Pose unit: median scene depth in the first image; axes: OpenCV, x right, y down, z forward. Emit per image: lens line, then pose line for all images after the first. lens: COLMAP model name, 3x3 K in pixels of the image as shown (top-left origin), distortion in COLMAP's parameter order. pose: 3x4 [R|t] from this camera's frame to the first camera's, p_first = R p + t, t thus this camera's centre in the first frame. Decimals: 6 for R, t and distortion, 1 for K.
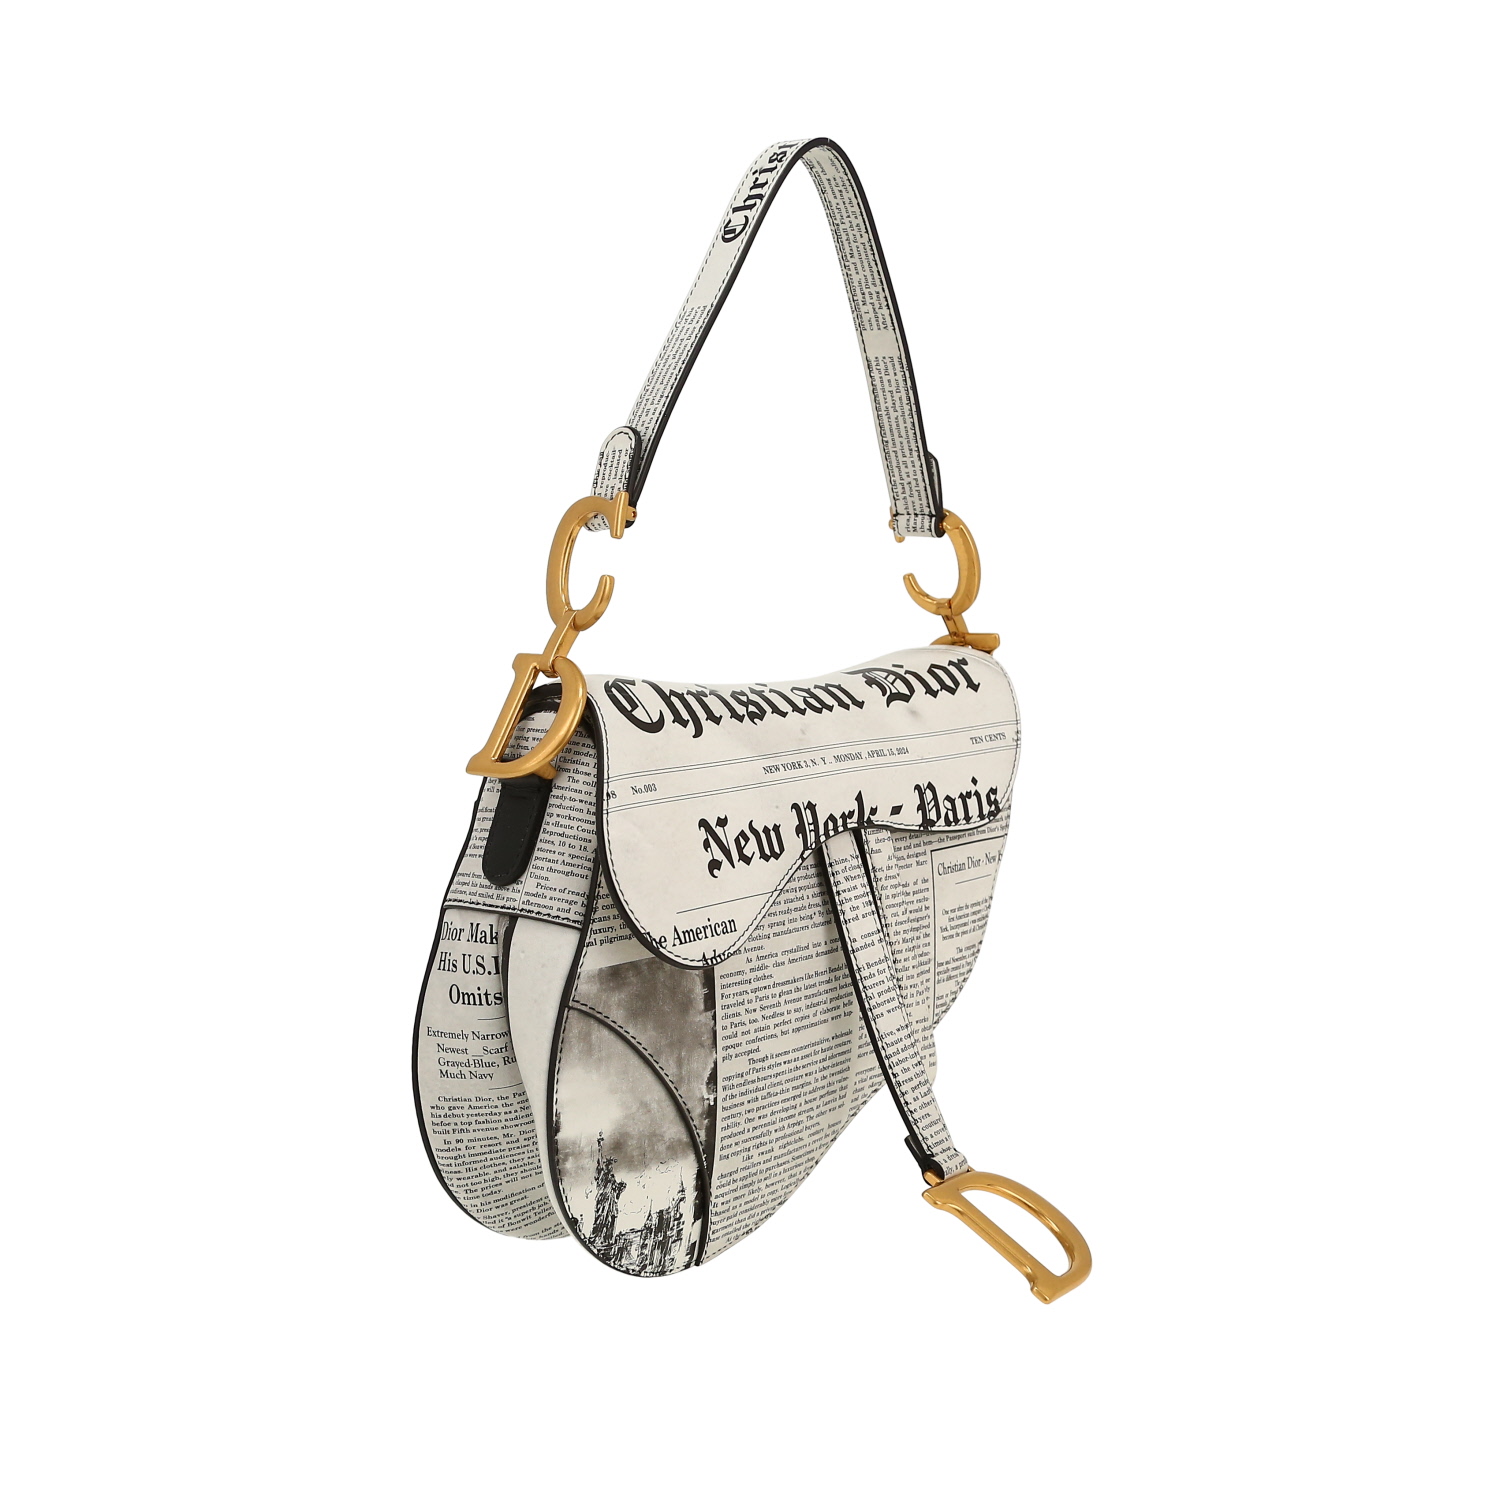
lens RADIAL K [[2232.3, 0, 750.0], [0, 2232.3, 750.0], [0, 0, 1]] dist [-0.016171, 0.030230]
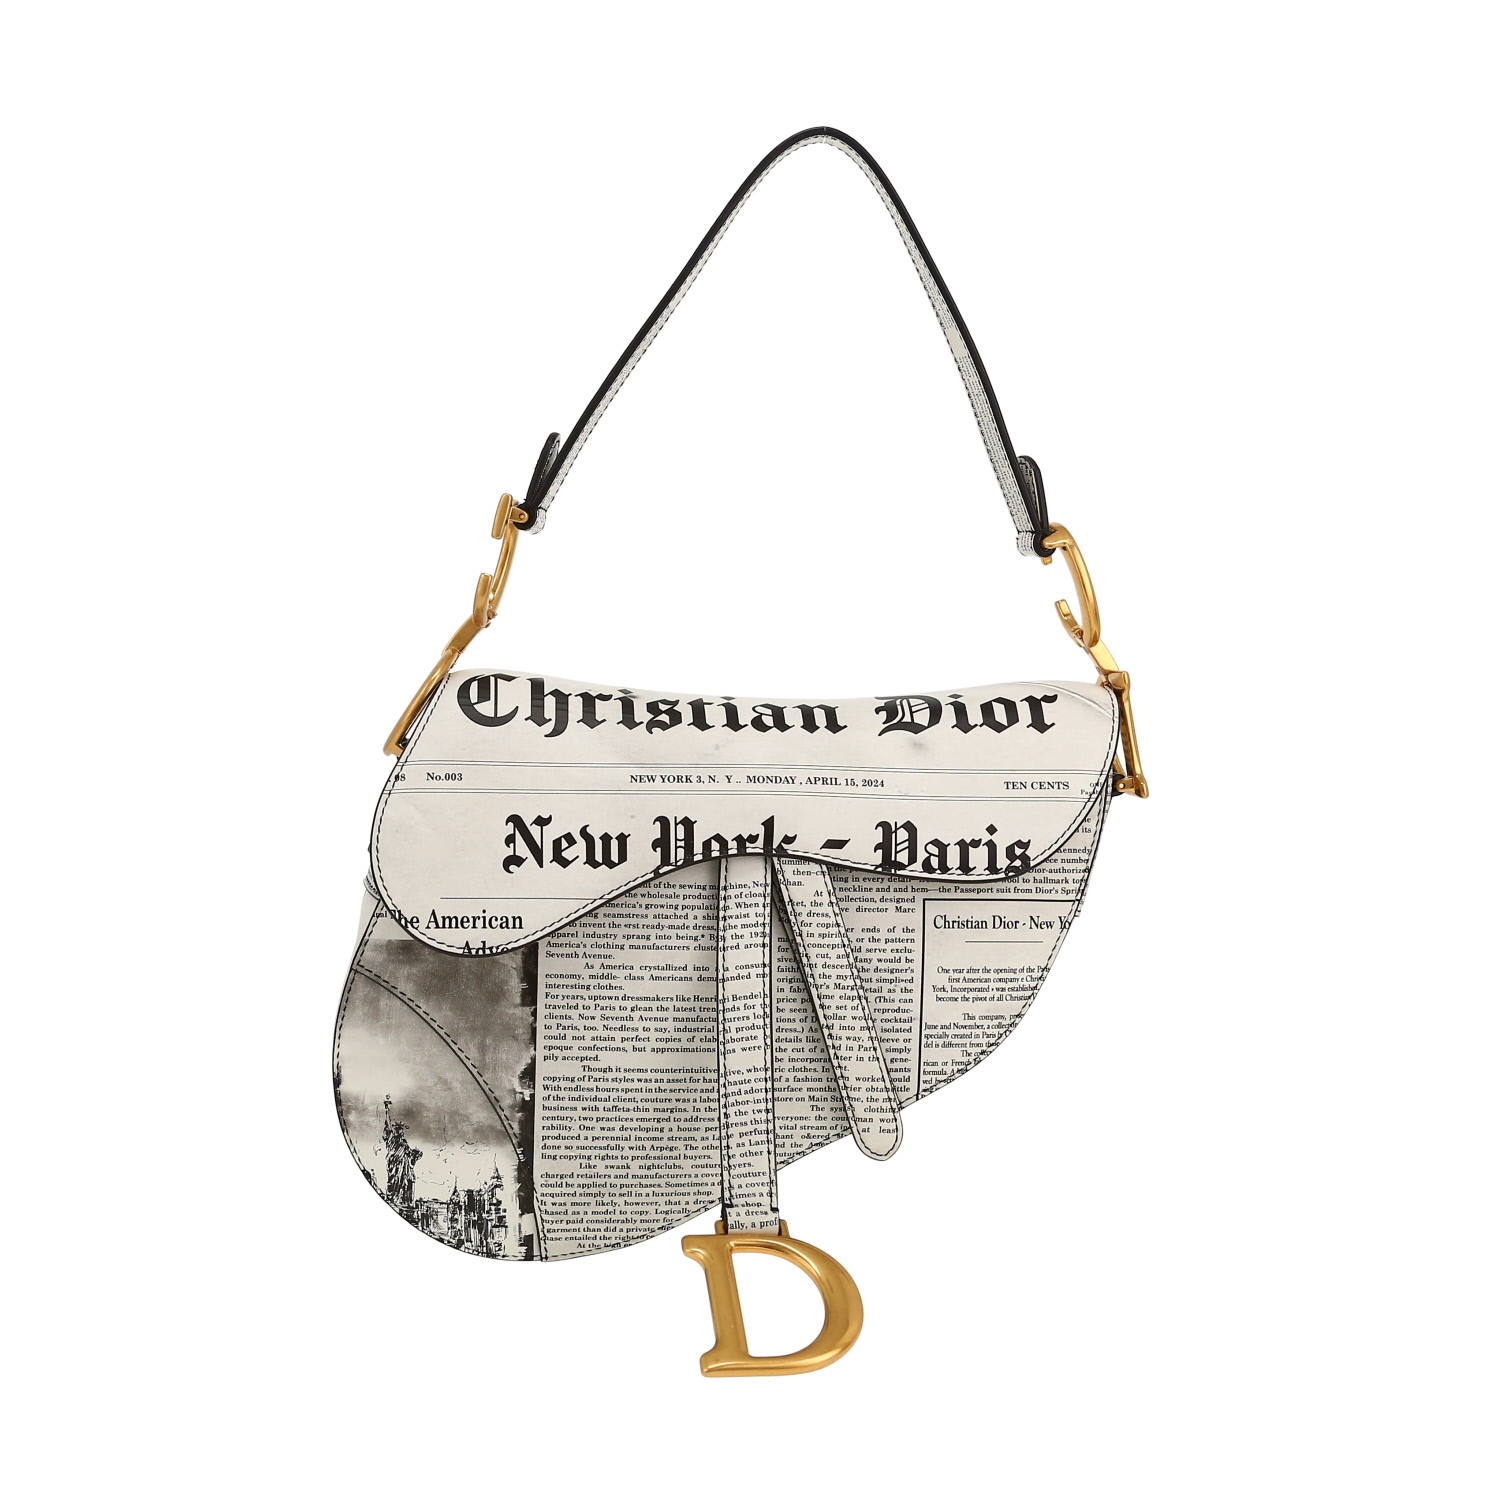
lens RADIAL K [[2232.3, 0, 750.0], [0, 2232.3, 750.0], [0, 0, 1]] dist [-0.016171, 0.030230]
pose [[0.711931, 0.087003, -0.696839, 0.740898], [-0.103849, 0.994429, 0.018059, -0.027093], [0.694528, 0.059509, 0.717000, 0.334937]]
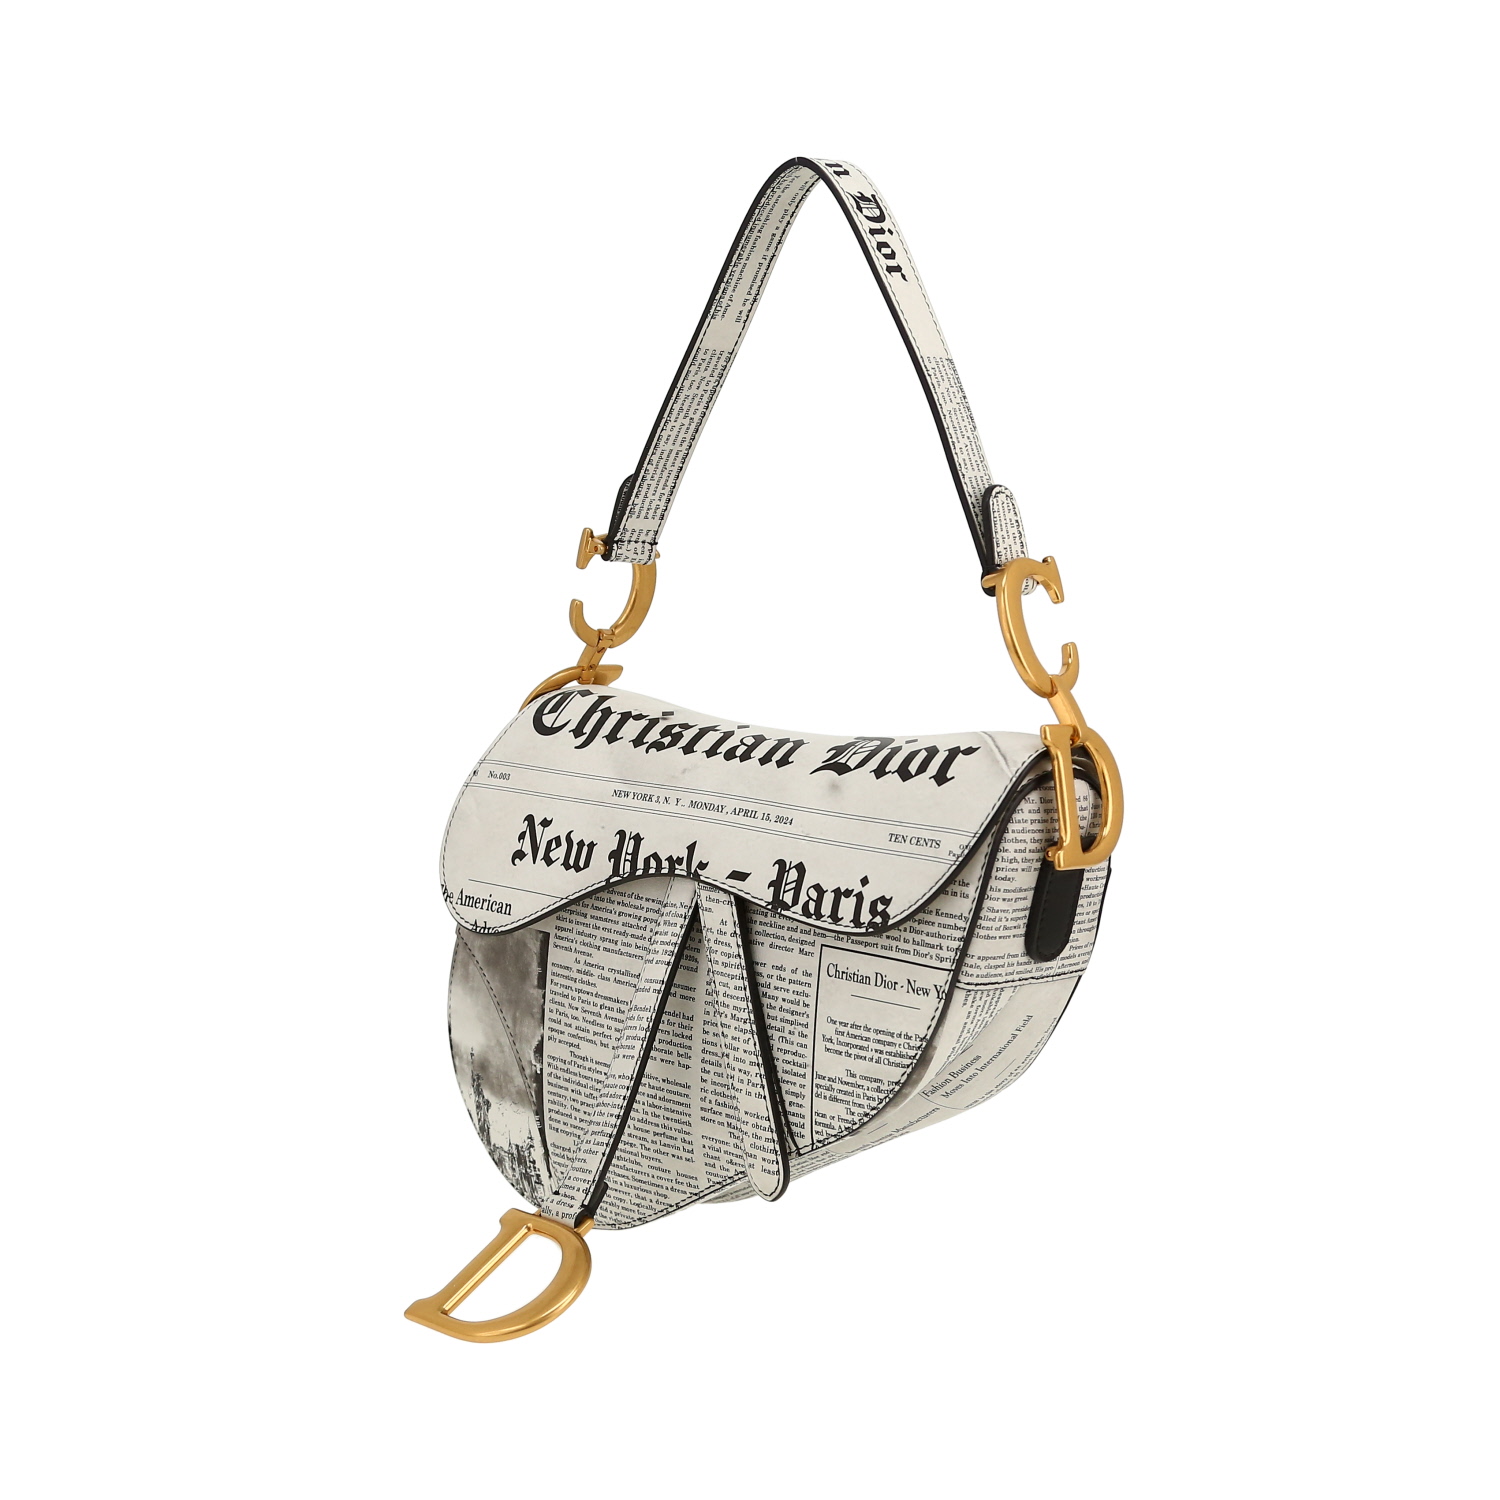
lens RADIAL K [[2361.0, 0, 750.0], [0, 2361.0, 750.0], [0, 0, 1]] dist [-0.141186, -0.006670]
pose [[-0.071145, 0.104620, -0.991964, 1.124874], [-0.139534, 0.983662, 0.113752, -0.149085], [0.987658, 0.146506, -0.055385, 1.140973]]
